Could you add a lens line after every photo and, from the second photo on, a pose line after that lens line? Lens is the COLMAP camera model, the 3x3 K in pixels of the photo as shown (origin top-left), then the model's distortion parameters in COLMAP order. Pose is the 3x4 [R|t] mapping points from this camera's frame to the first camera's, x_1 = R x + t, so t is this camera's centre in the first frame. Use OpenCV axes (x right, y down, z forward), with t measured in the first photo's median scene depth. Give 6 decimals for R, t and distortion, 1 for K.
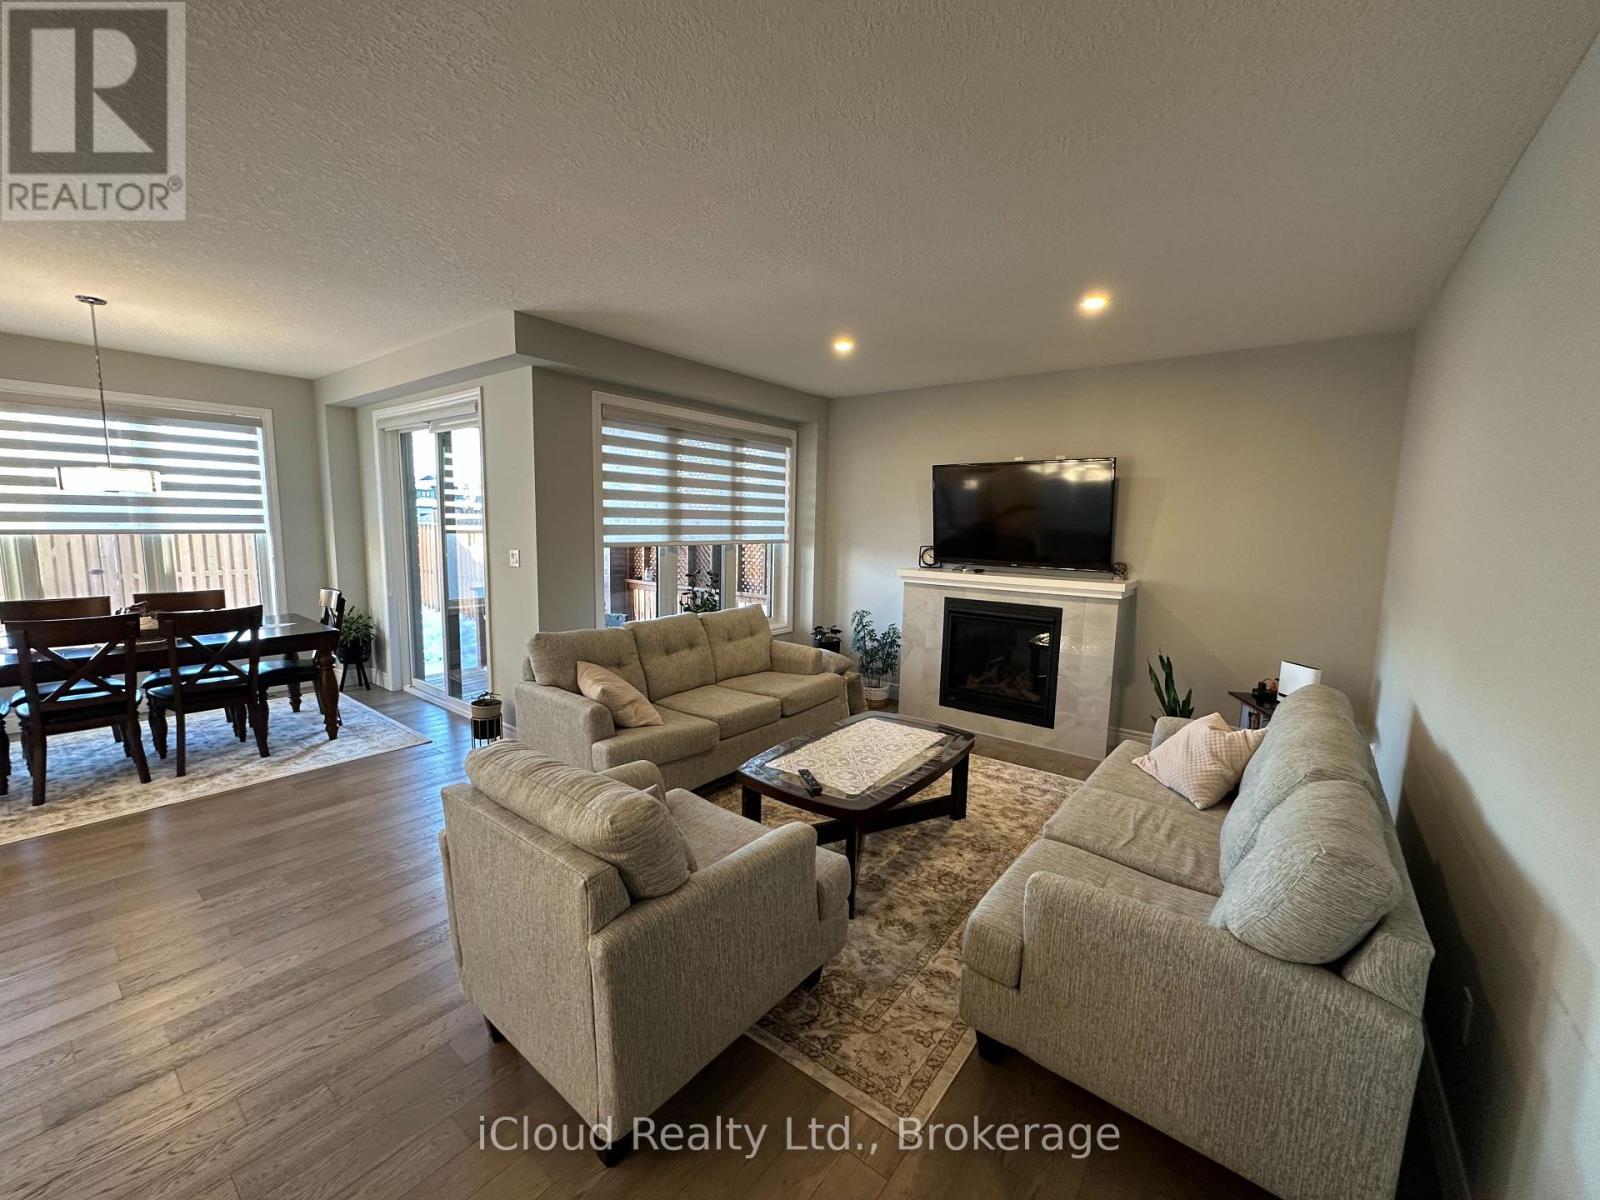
lens RADIAL K [[637.2, 0, 798.4], [0, 637.2, 596.9], [0, 0, 1]] dist [-0.003601, 0.000532]
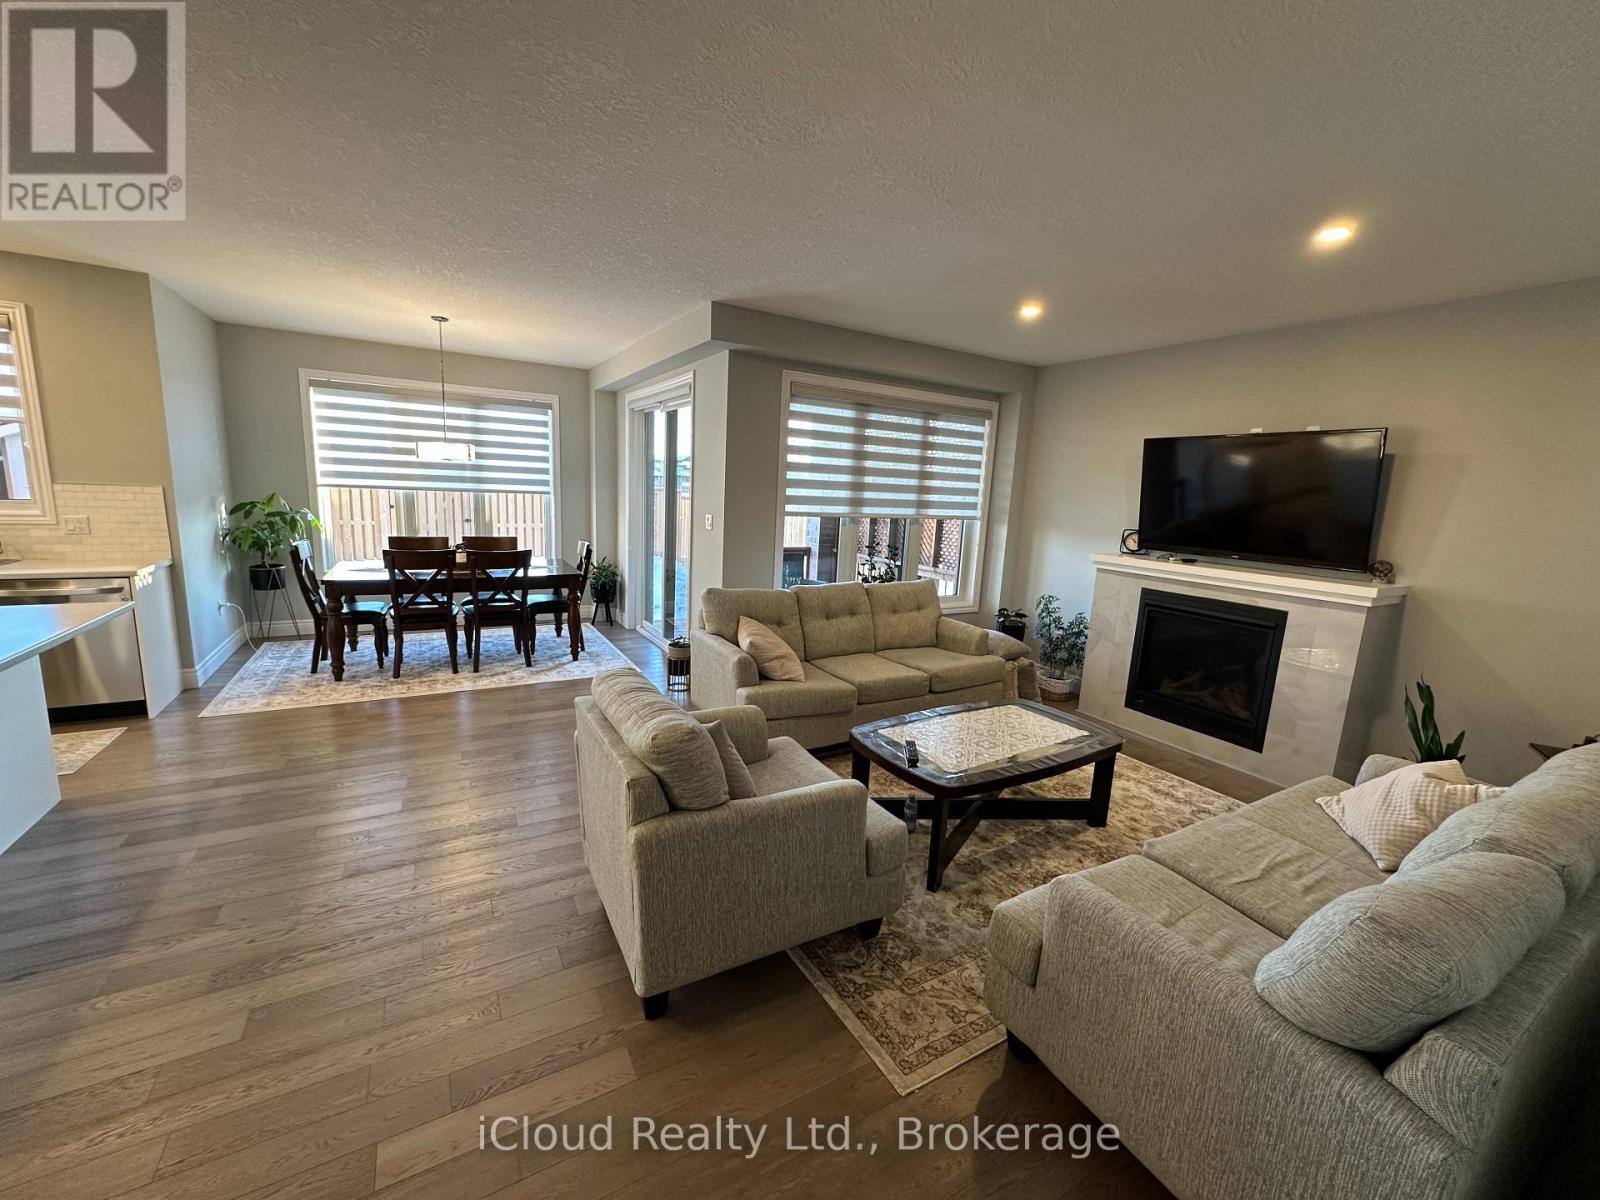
lens RADIAL K [[637.2, 0, 797.1], [0, 637.2, 596.5], [0, 0, 1]] dist [-0.003601, 0.000532]
pose [[0.927596, 0.086542, -0.363422, 0.138174], [-0.072558, 0.996009, 0.051984, 0.001692], [0.366470, -0.021851, 0.930173, -0.005027]]
